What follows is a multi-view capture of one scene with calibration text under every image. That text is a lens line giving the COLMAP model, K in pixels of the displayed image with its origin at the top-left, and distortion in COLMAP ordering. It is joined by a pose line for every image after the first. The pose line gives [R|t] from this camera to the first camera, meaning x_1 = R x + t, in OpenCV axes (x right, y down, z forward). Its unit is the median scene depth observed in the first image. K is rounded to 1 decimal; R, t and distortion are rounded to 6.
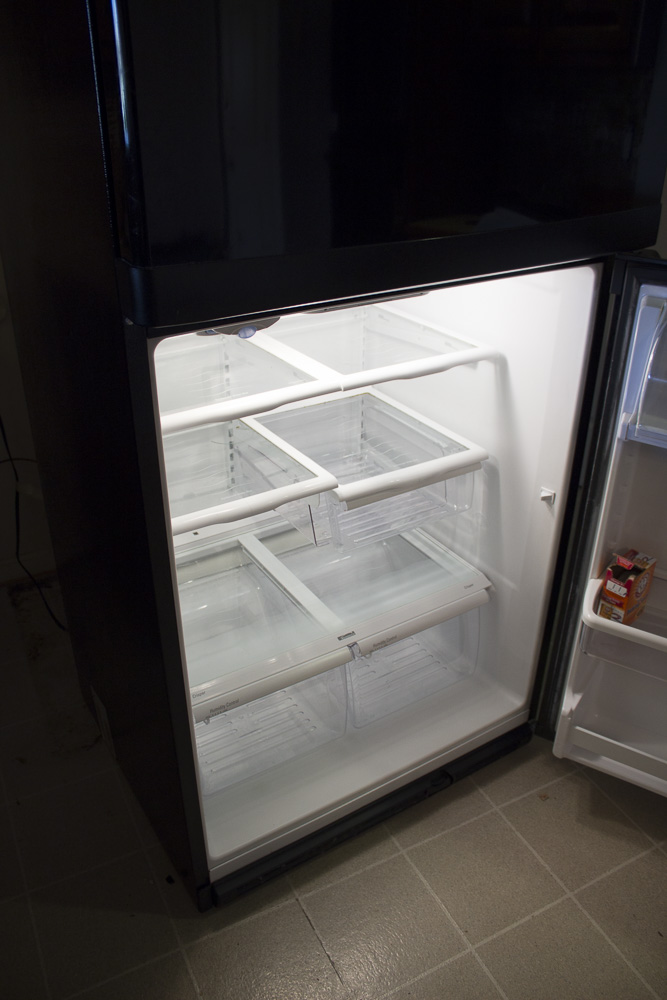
lens RADIAL K [[805.7, 0, 314.8], [0, 805.7, 498.9], [0, 0, 1]] dist [-0.172126, 0.132736]
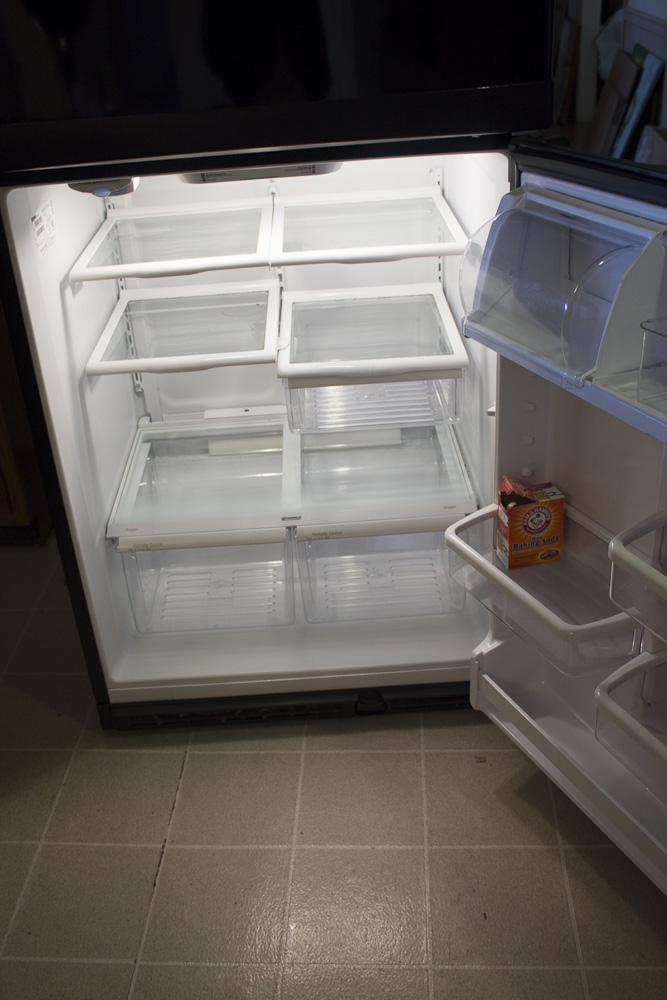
lens RADIAL K [[978.9, 0, 333.5], [0, 978.9, 500.0], [0, 0, 1]] dist [-0.126734, 0.007633]
pose [[0.866926, 0.207898, -0.453009, 0.639716], [-0.191236, 0.978039, 0.082879, 0.036521], [0.460291, 0.014782, 0.887645, -0.066620]]
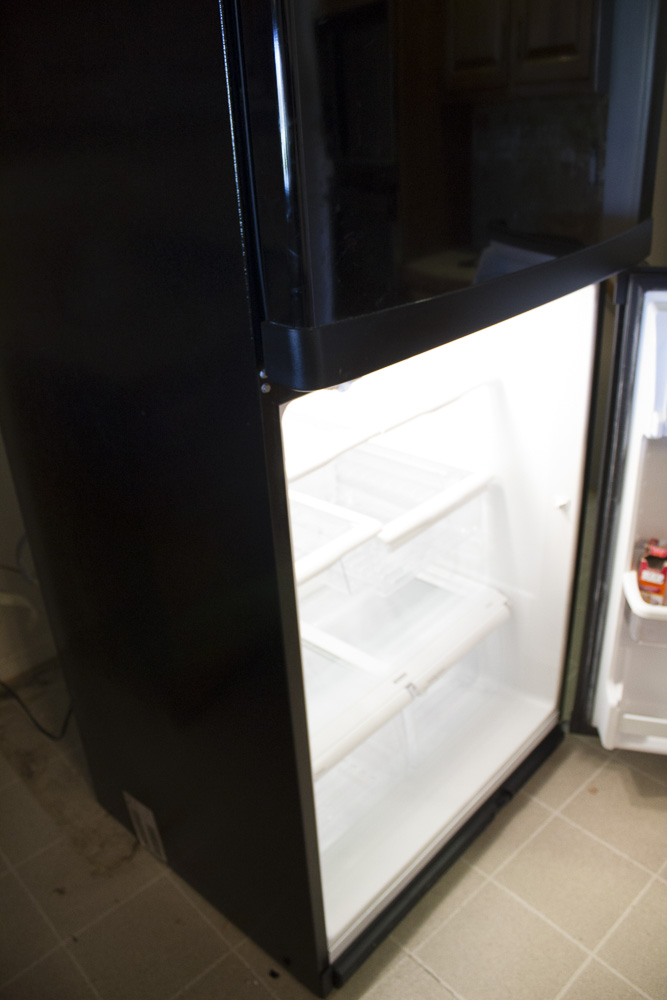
lens RADIAL K [[805.7, 0, 314.8], [0, 805.7, 498.9], [0, 0, 1]] dist [-0.172126, 0.132736]
pose [[0.963682, -0.168591, 0.207111, -0.229319], [0.179136, 0.983266, -0.033124, -0.032825], [-0.198061, 0.069022, 0.977757, 0.043440]]
